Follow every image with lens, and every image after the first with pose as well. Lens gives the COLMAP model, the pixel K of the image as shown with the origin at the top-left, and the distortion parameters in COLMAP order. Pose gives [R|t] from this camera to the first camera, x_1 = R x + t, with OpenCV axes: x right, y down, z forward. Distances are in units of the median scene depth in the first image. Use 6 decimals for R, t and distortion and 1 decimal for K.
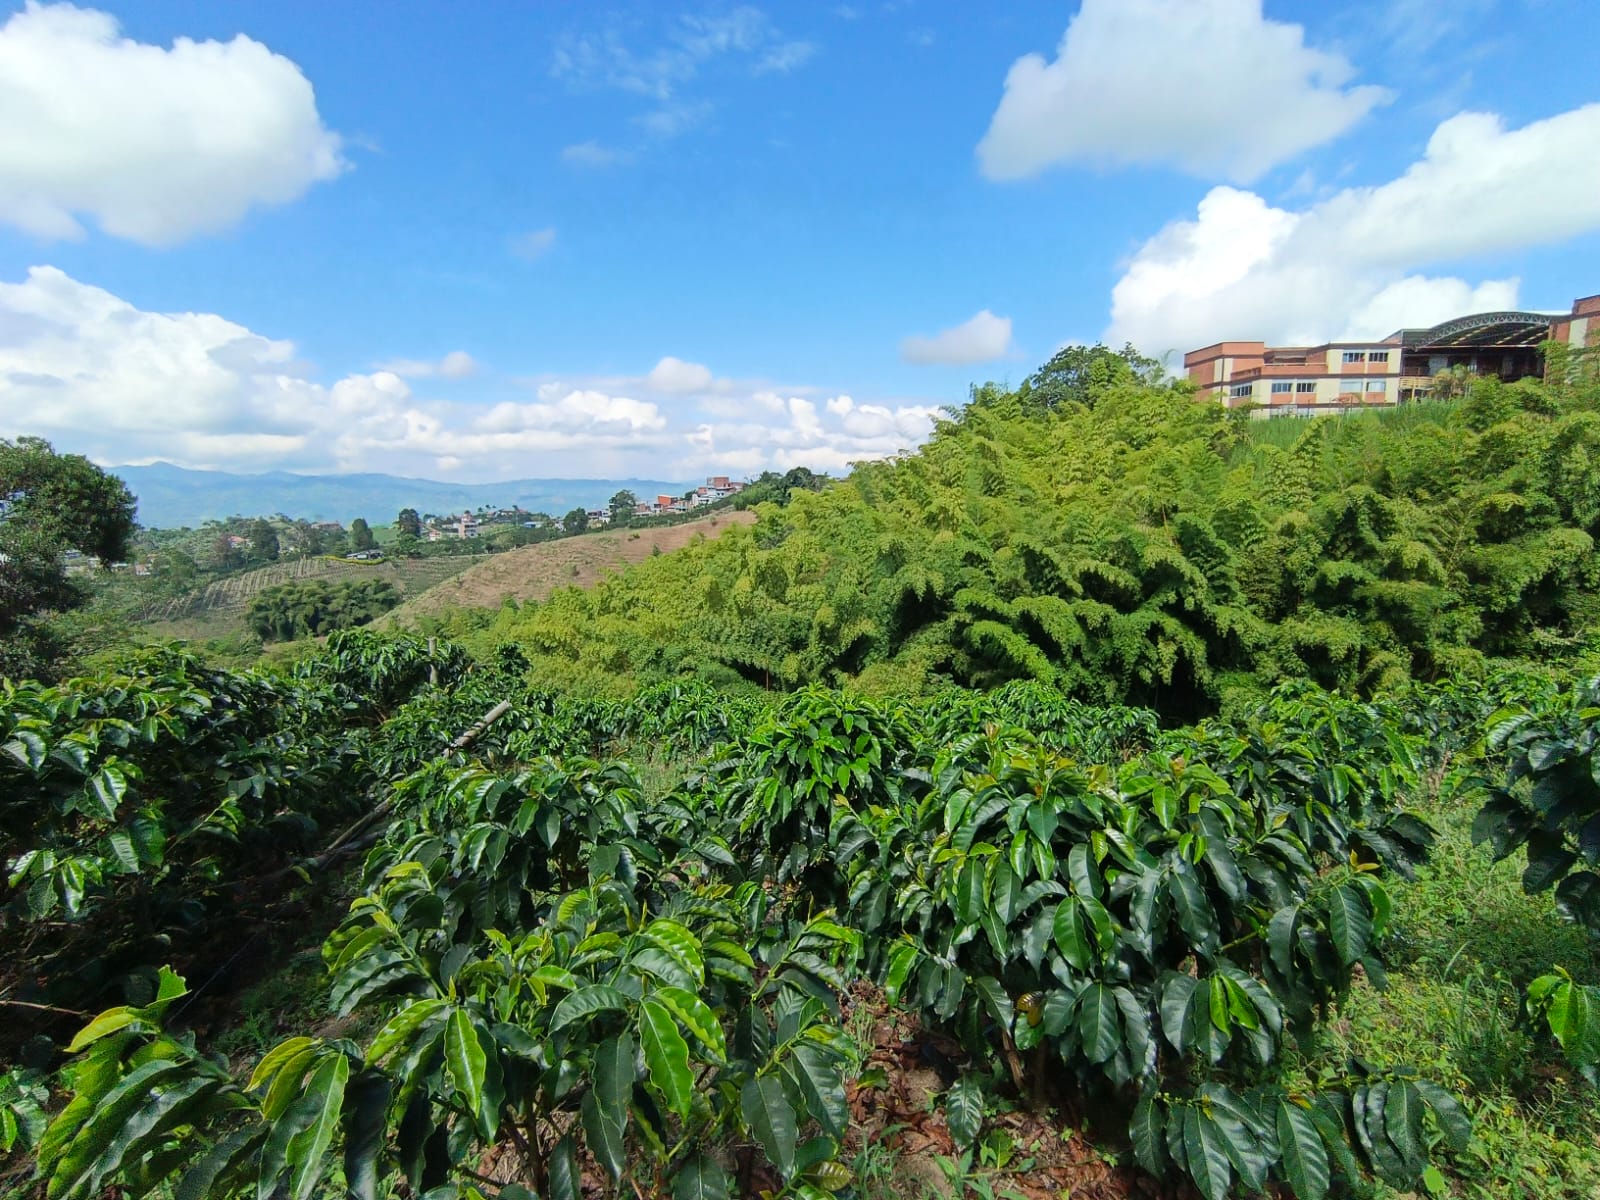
lens RADIAL K [[777.4, 0, 802.9], [0, 777.4, 596.6], [0, 0, 1]] dist [0.002295, 0.000833]
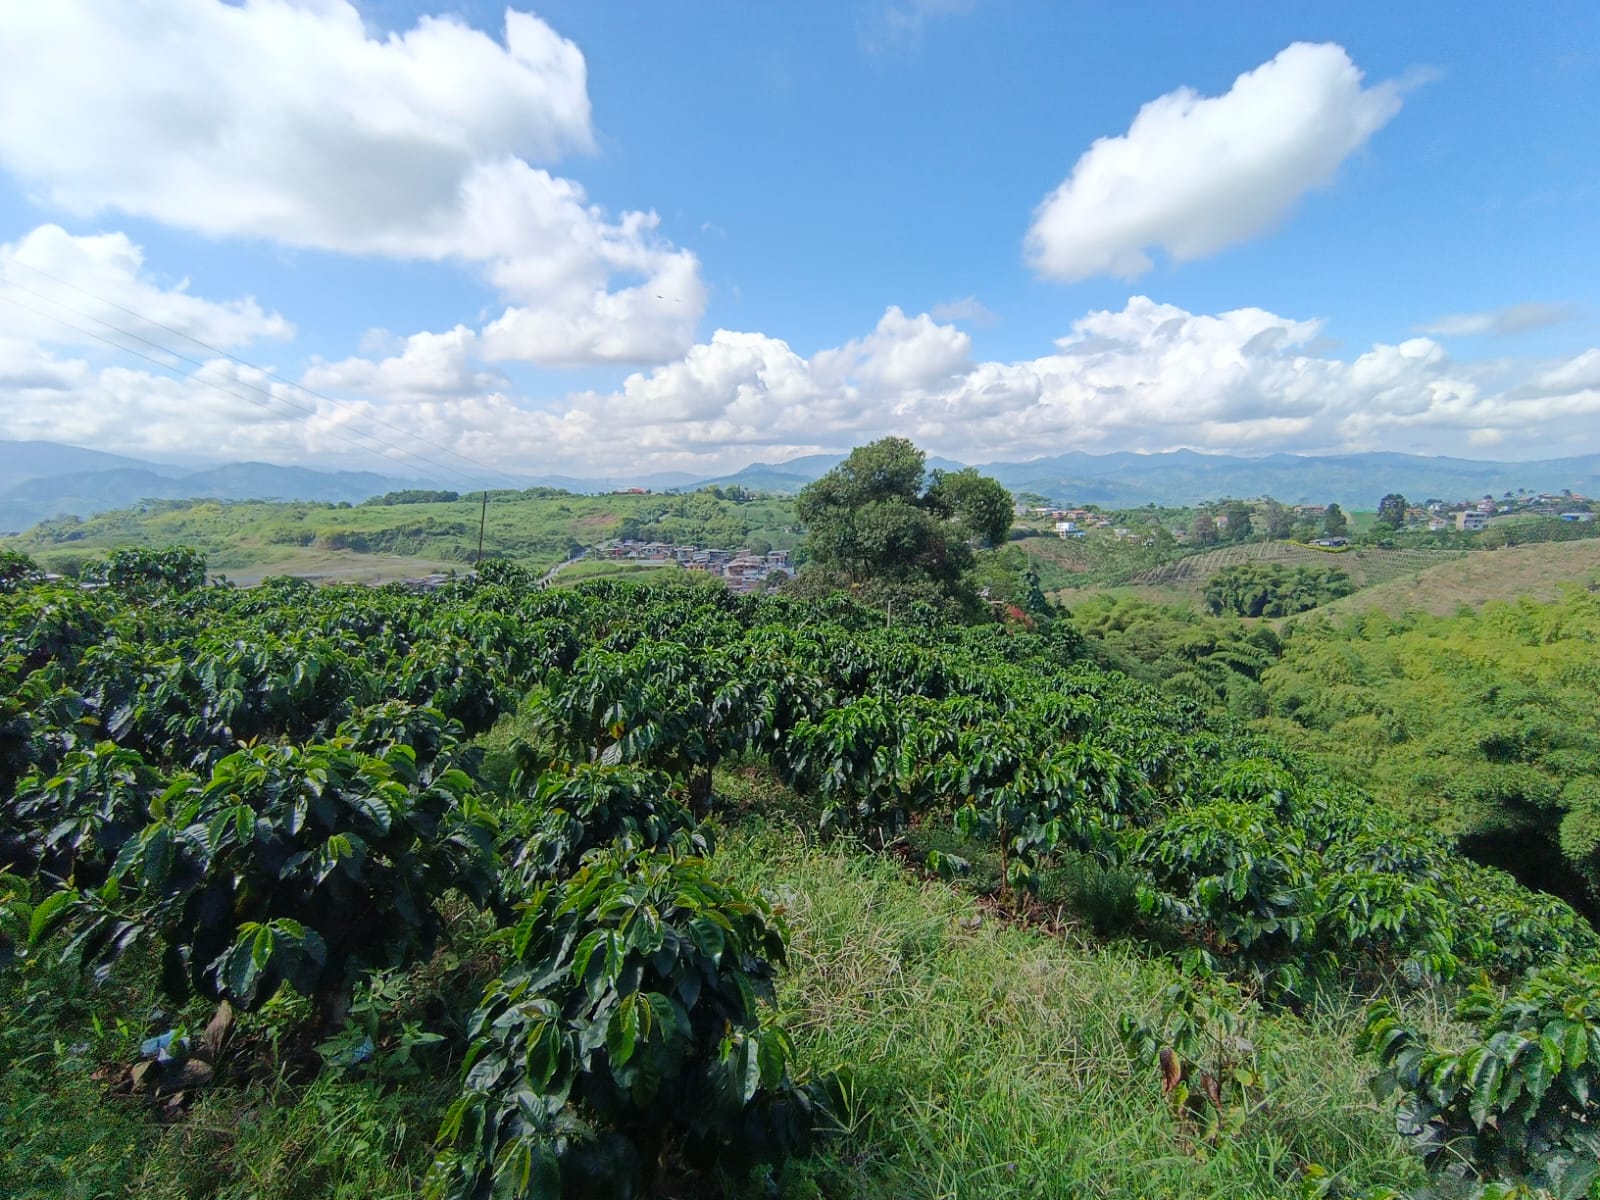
lens RADIAL K [[772.0, 0, 794.8], [0, 772.0, 614.1], [0, 0, 1]] dist [0.000551, -0.001637]
pose [[0.413369, 0.152332, -0.897731, 0.144834], [-0.109879, 0.987047, 0.116892, -0.014620], [0.903910, 0.050322, 0.424753, -0.018539]]
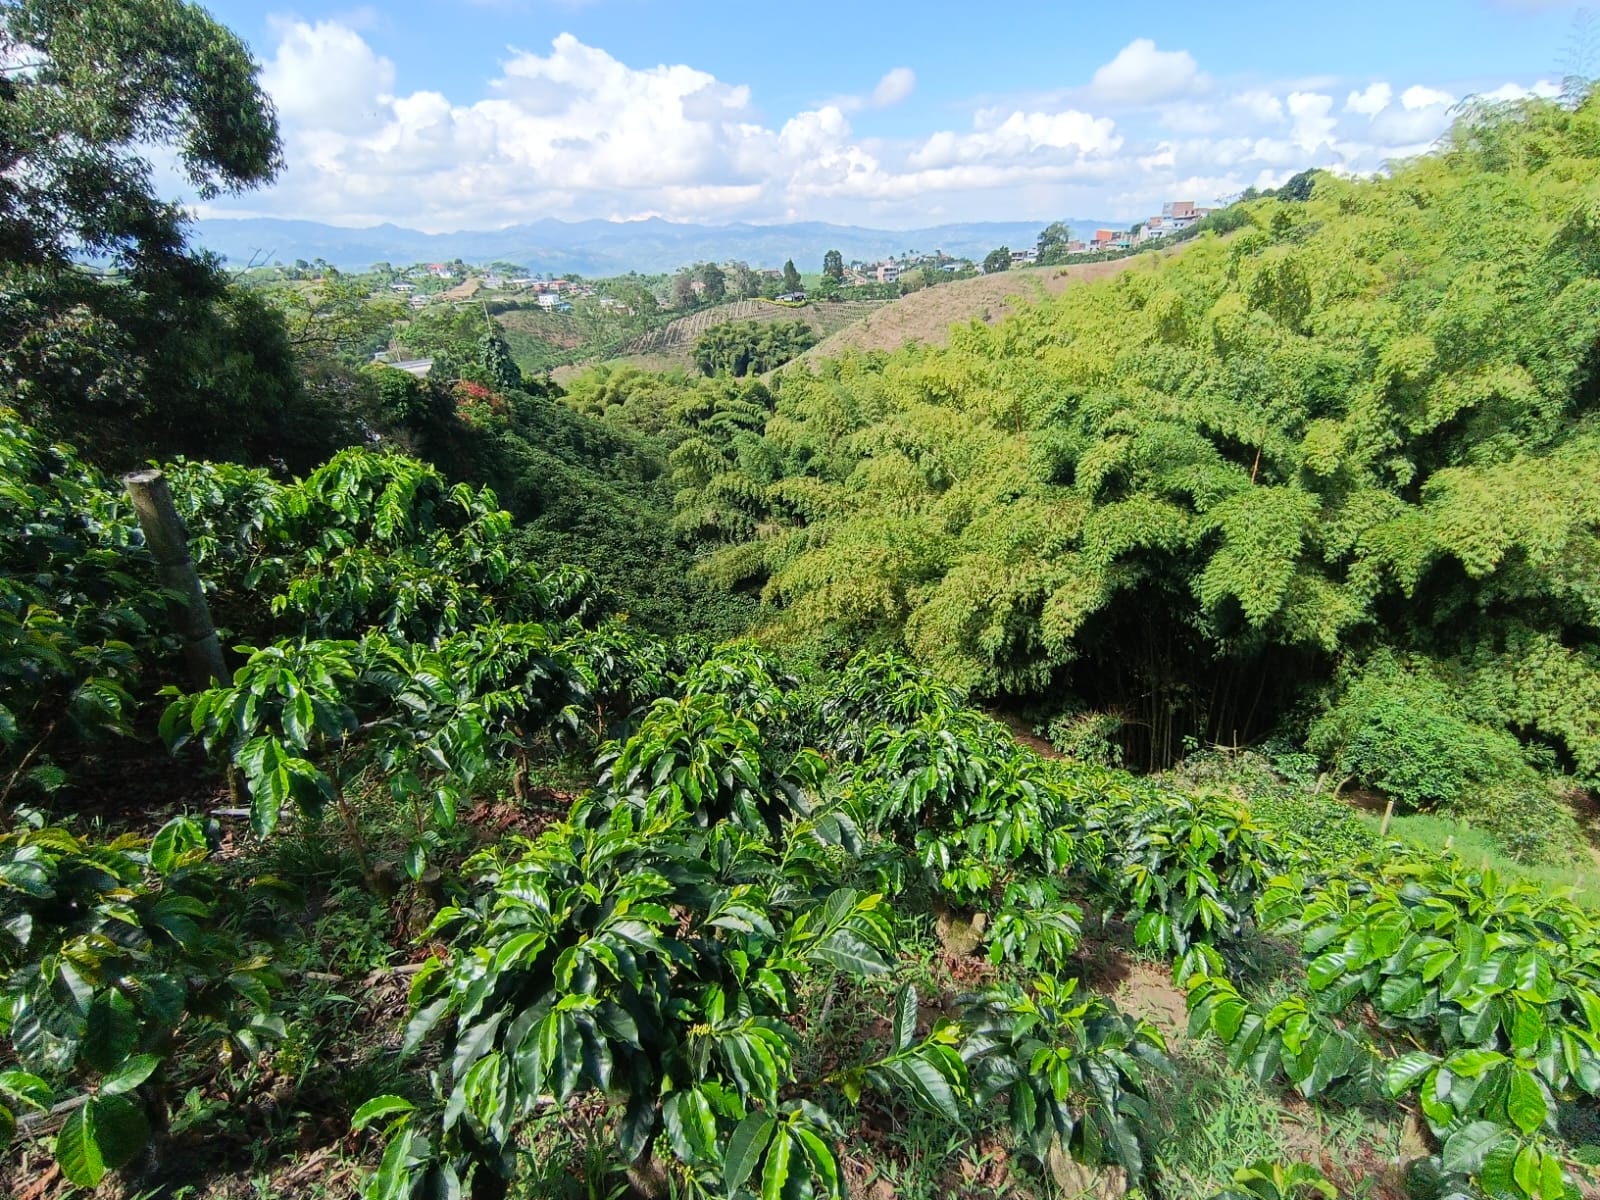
lens RADIAL K [[775.3, 0, 798.7], [0, 775.3, 582.5], [0, 0, 1]] dist [0.003275, -0.000987]
pose [[0.867860, 0.182129, -0.462221, -0.039747], [-0.044965, 0.955356, 0.292015, 0.024909], [0.494771, -0.232644, 0.837305, 0.216363]]
